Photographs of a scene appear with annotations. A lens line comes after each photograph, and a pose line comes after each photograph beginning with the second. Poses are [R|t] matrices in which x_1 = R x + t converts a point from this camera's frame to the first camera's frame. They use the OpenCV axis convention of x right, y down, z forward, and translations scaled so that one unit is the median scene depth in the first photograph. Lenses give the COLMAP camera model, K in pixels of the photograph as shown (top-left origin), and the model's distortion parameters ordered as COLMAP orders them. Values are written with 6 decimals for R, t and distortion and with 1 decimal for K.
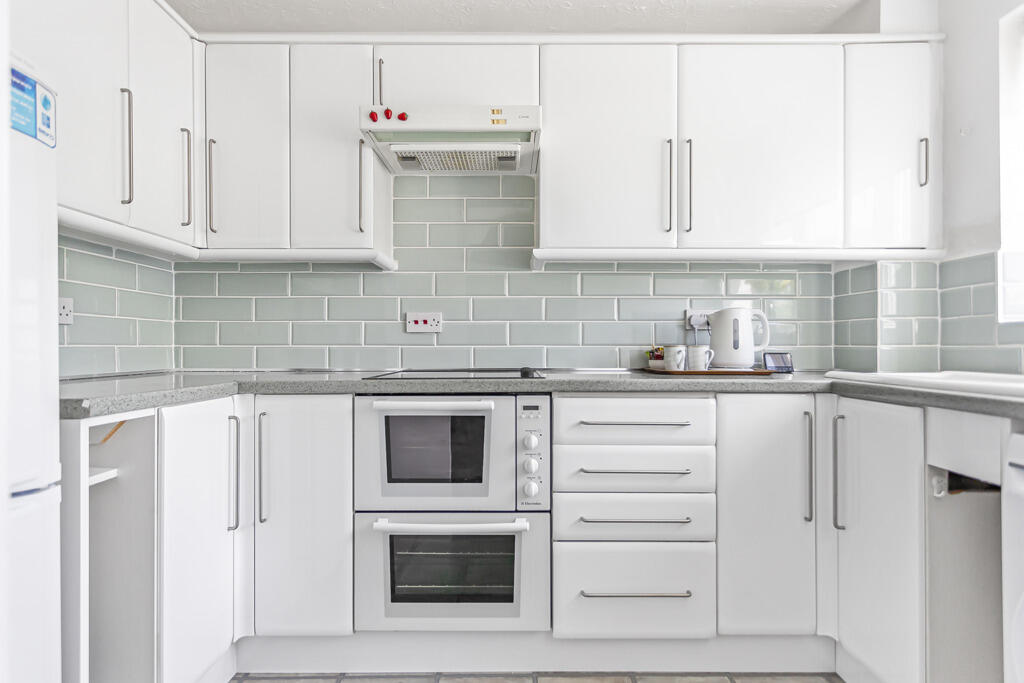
lens RADIAL K [[490.5, 0, 512.8], [0, 490.5, 346.2], [0, 0, 1]] dist [0.000750, 0.000926]
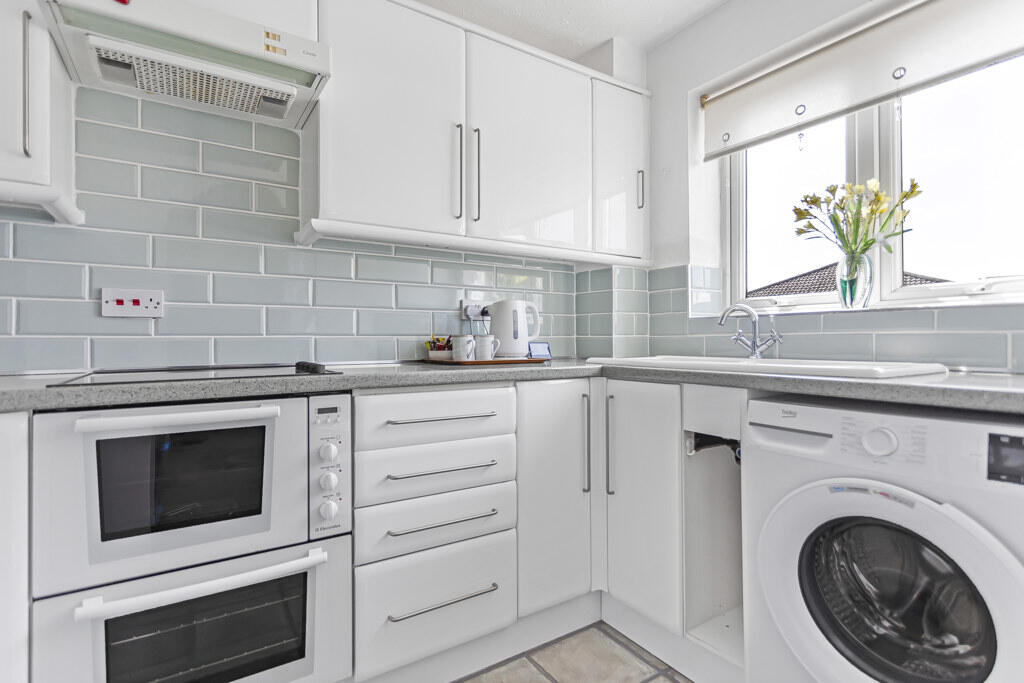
lens RADIAL K [[496.3, 0, 511.1], [0, 496.3, 336.8], [0, 0, 1]] dist [0.003068, 0.001013]
pose [[0.842626, -0.000204, 0.538499, -0.138945], [0.002970, 0.999986, -0.004269, 0.006875], [-0.538491, 0.005197, 0.842616, 0.126555]]
